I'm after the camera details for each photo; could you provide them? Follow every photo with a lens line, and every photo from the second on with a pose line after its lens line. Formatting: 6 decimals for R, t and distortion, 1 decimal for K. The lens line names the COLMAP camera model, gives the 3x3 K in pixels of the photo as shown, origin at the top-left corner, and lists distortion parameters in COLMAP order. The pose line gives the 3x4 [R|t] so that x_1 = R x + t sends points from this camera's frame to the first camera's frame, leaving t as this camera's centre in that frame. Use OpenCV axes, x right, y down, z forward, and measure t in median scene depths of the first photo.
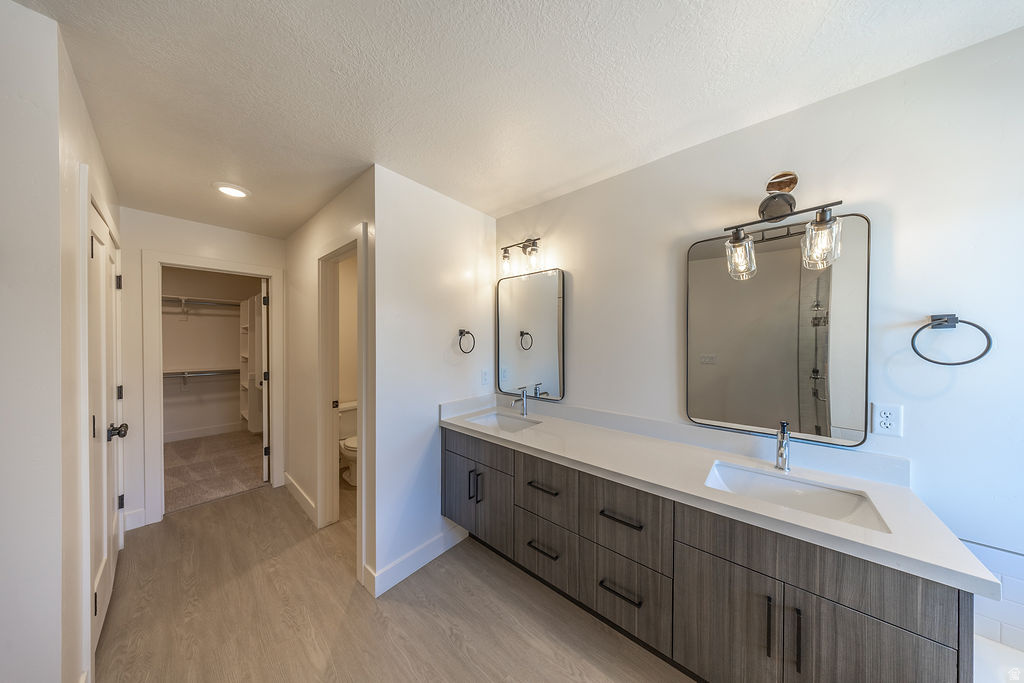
lens RADIAL K [[295.2, 0, 511.6], [0, 295.2, 342.9], [0, 0, 1]] dist [-0.001805, -0.000050]
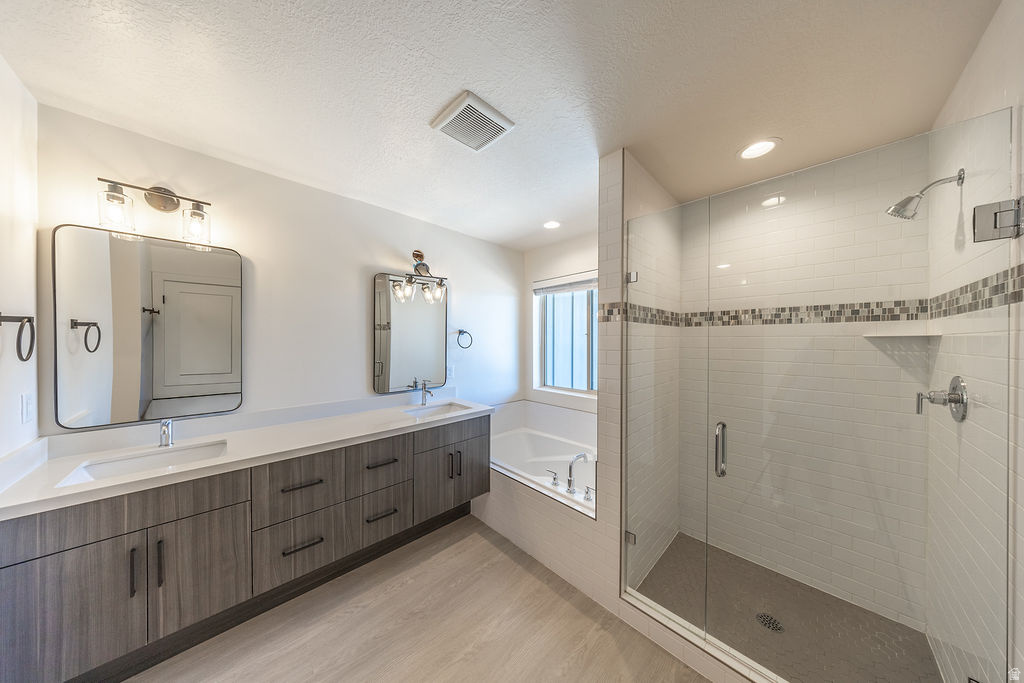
lens RADIAL K [[295.2, 0, 511.6], [0, 295.2, 342.9], [0, 0, 1]] dist [-0.001805, -0.000050]
pose [[0.091189, -0.006430, 0.995813, -0.547379], [0.004265, 0.999973, 0.006066, 0.005664], [-0.995824, 0.003694, 0.091214, 0.137815]]
